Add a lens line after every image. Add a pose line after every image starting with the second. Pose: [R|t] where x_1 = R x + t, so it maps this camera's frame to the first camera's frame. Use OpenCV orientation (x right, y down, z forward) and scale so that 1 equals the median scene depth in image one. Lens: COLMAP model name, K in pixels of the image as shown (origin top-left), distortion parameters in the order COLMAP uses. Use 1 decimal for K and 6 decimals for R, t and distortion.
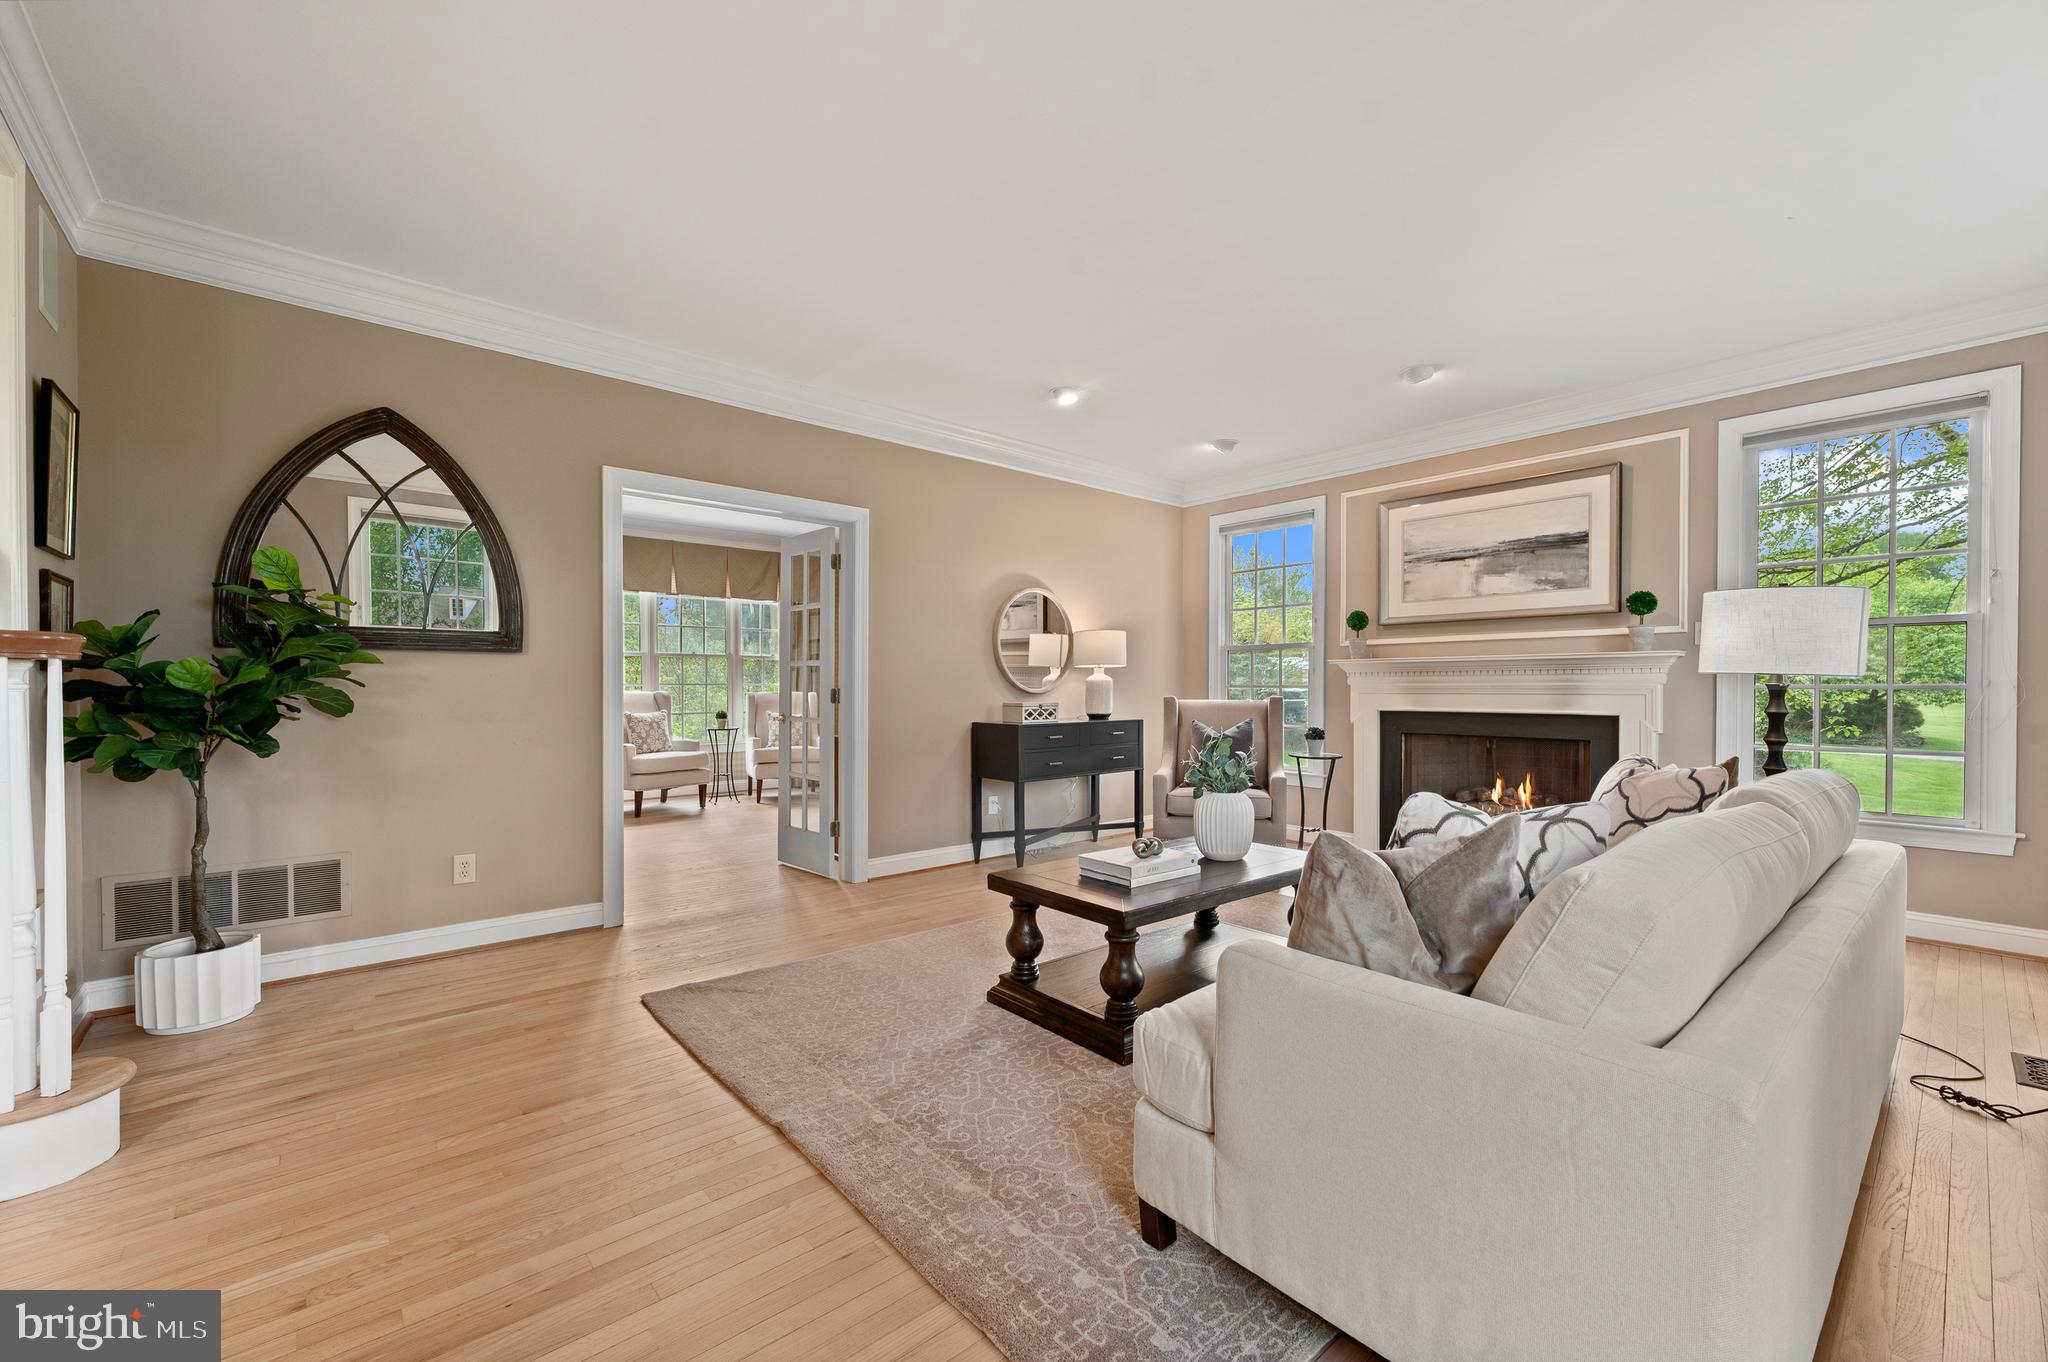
lens RADIAL K [[823.8, 0, 1029.2], [0, 823.8, 692.1], [0, 0, 1]] dist [0.001376, 0.000351]
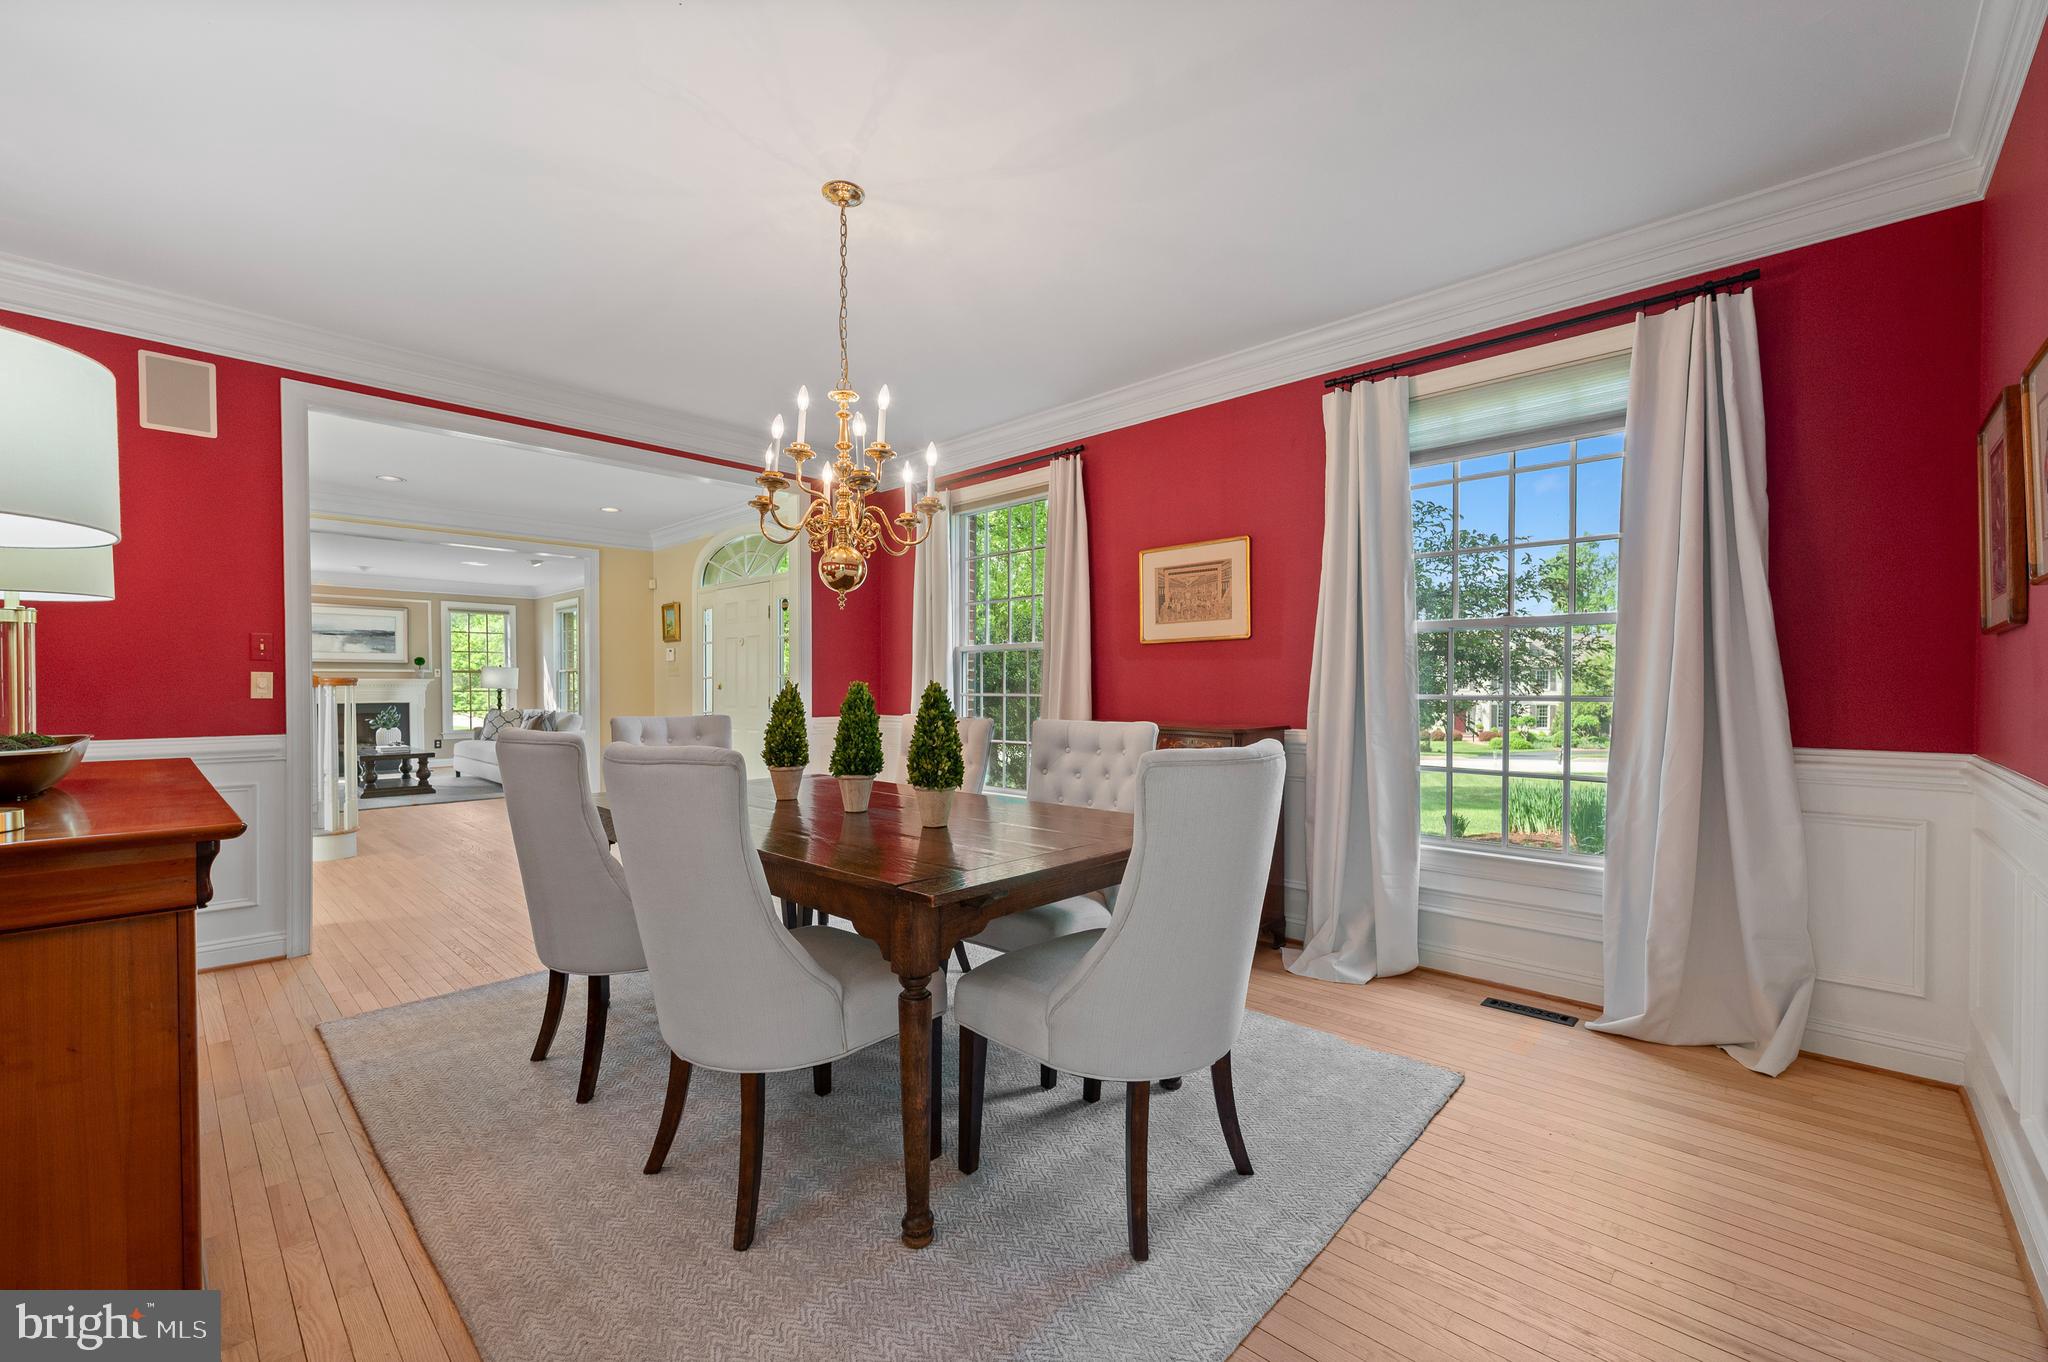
lens RADIAL K [[831.1, 0, 1024.6], [0, 831.1, 685.4], [0, 0, 1]] dist [-0.000801, 0.000213]
pose [[-0.095258, -0.000503, 0.995453, -1.945163], [0.013835, 0.999903, 0.001829, -0.003677], [-0.995357, 0.013946, -0.095241, -0.657107]]
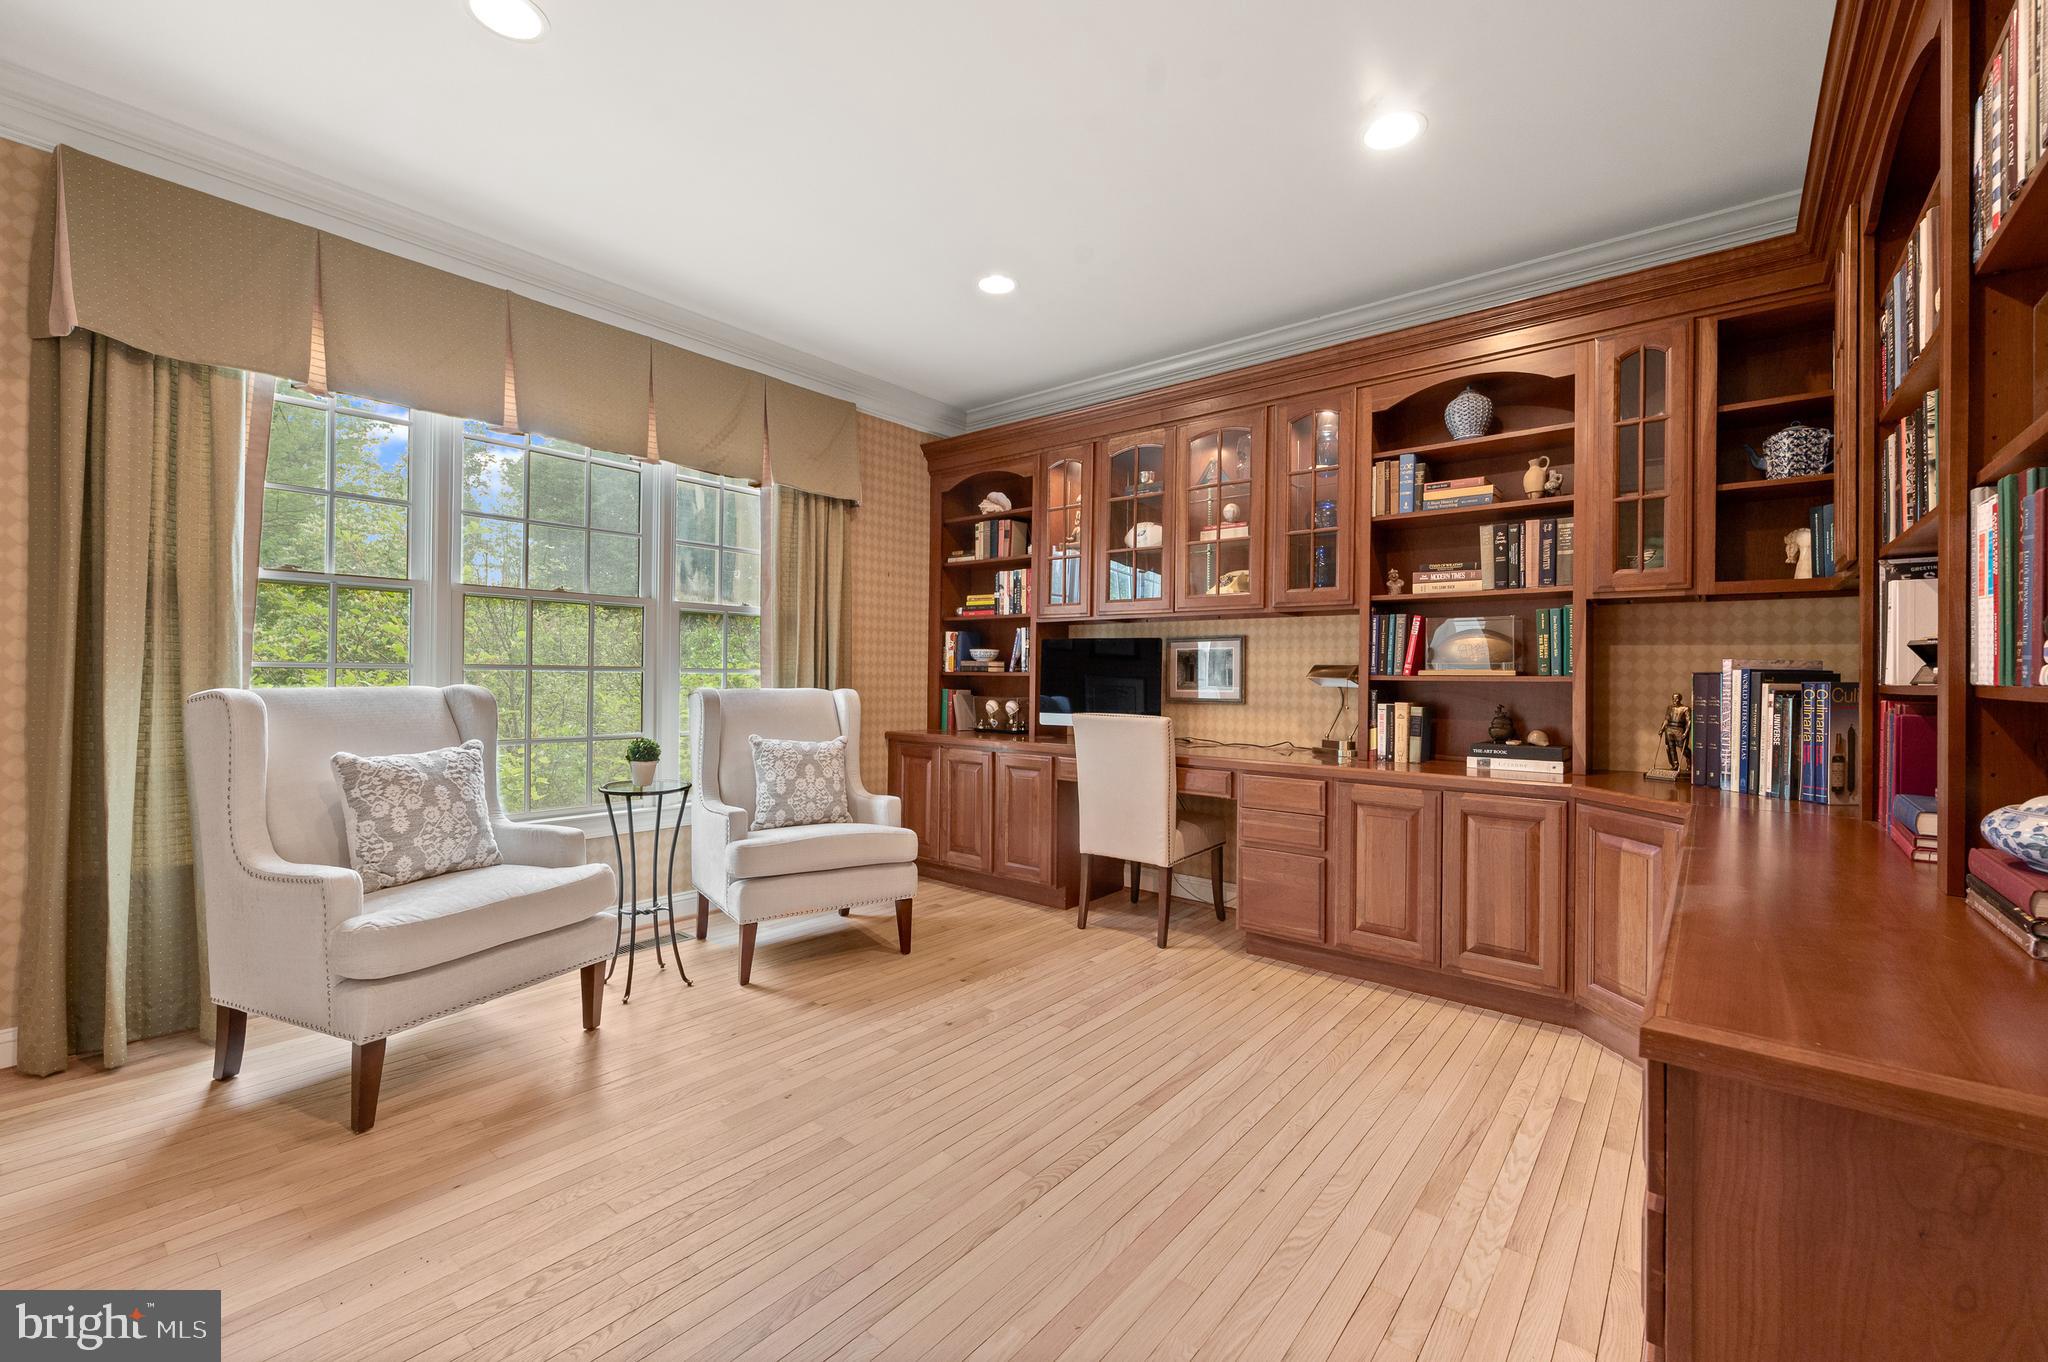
lens RADIAL K [[825.9, 0, 1032.5], [0, 825.9, 669.4], [0, 0, 1]] dist [-0.001340, 0.000223]
pose [[0.984944, 0.014372, 0.172278, -0.430821], [-0.011686, 0.999794, -0.016592, -0.007985], [-0.172481, 0.014329, 0.984909, 0.978618]]
